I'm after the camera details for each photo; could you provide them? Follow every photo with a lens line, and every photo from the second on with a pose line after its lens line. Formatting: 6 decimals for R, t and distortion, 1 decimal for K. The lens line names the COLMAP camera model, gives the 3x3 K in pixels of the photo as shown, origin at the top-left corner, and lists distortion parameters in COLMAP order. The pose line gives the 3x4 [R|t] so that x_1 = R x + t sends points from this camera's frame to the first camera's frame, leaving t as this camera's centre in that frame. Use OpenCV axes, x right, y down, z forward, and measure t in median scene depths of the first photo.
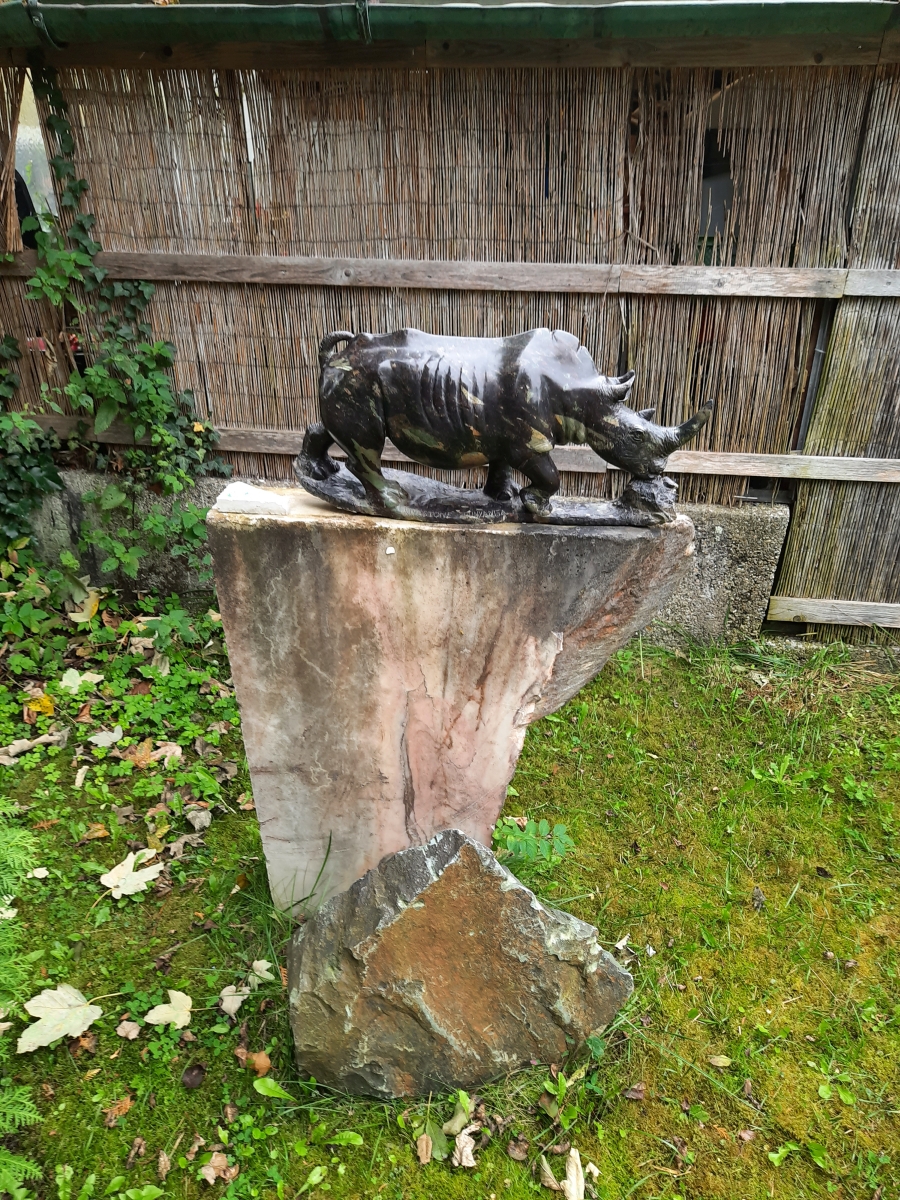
lens RADIAL K [[873.8, 0, 450.0], [0, 873.8, 600.0], [0, 0, 1]] dist [0.057896, -0.047383]
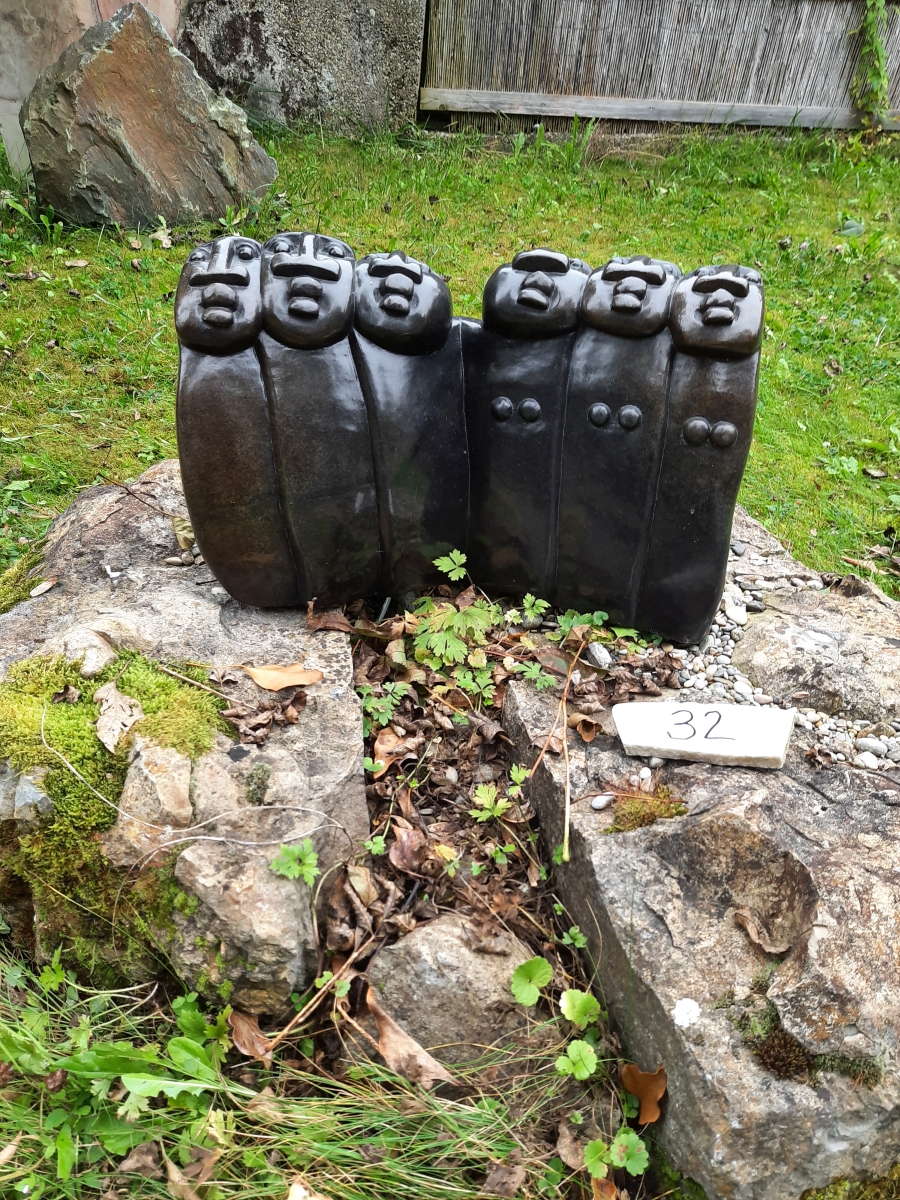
lens RADIAL K [[883.5, 0, 454.0], [0, 883.5, 592.4], [0, 0, 1]] dist [0.033981, -0.008479]
pose [[0.966526, -0.094997, 0.238332, 0.071719], [0.054696, 0.983865, 0.170348, 0.931921], [-0.250669, -0.151610, 0.956127, -0.644139]]
